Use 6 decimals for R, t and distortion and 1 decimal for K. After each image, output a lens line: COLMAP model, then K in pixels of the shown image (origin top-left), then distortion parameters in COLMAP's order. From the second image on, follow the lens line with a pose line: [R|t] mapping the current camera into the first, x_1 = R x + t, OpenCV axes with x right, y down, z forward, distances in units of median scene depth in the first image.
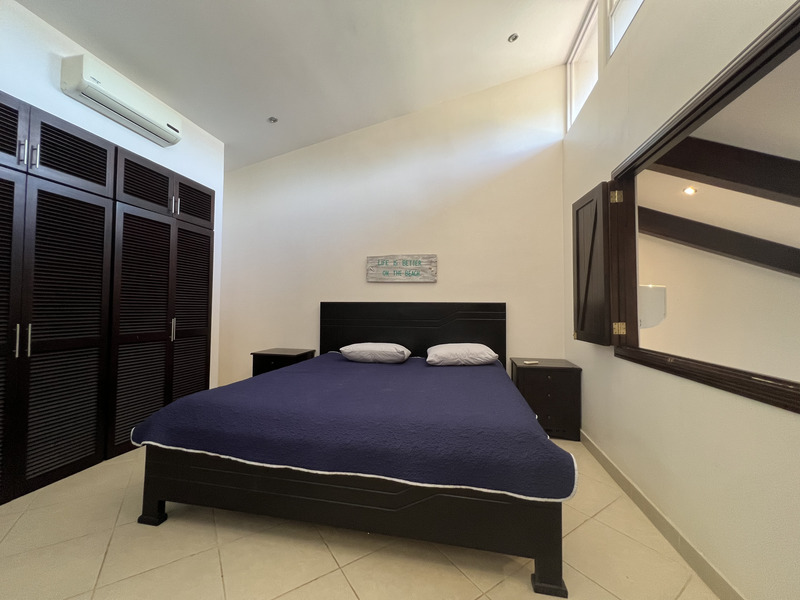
lens RADIAL K [[319.9, 0, 401.4], [0, 319.9, 296.5], [0, 0, 1]] dist [-0.000074, -0.000028]
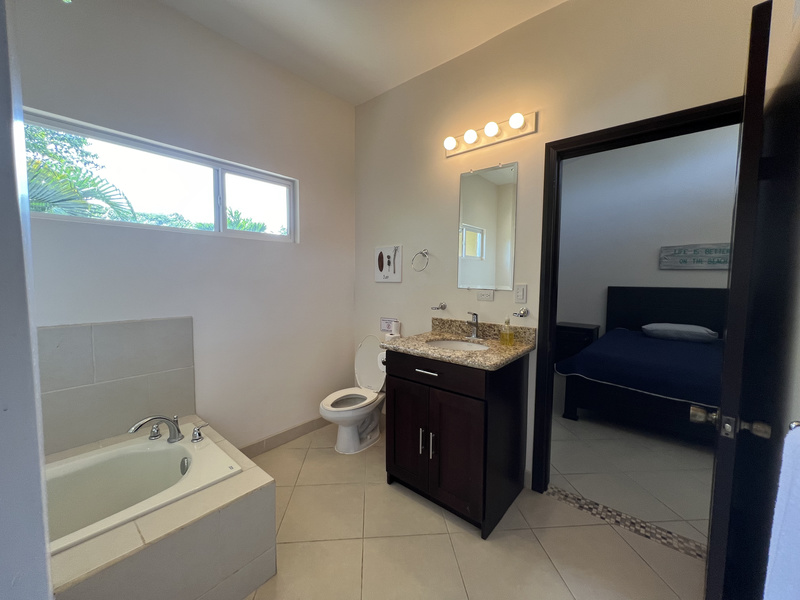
lens RADIAL K [[319.9, 0, 396.3], [0, 319.9, 296.0], [0, 0, 1]] dist [-0.000074, -0.000028]
pose [[0.869078, 0.028944, -0.493828, -0.367498], [0.018176, 0.995744, 0.090349, -0.072824], [0.494341, -0.087496, 0.864853, -0.461690]]
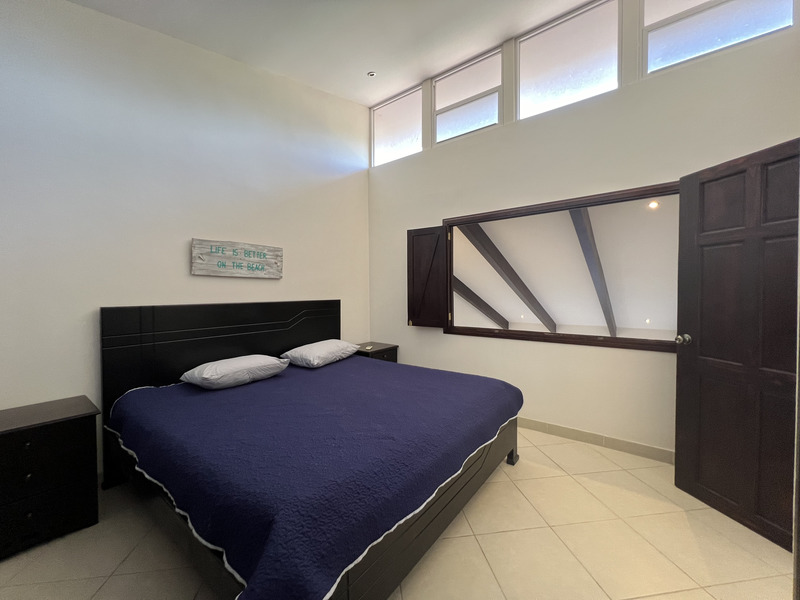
lens RADIAL K [[319.9, 0, 401.7], [0, 319.9, 295.6], [0, 0, 1]] dist [-0.000074, -0.000028]
pose [[0.434693, -0.021017, 0.900334, -0.551935], [-0.021874, 0.999186, 0.033886, -0.035403], [-0.900313, -0.034424, 0.433879, 0.298772]]
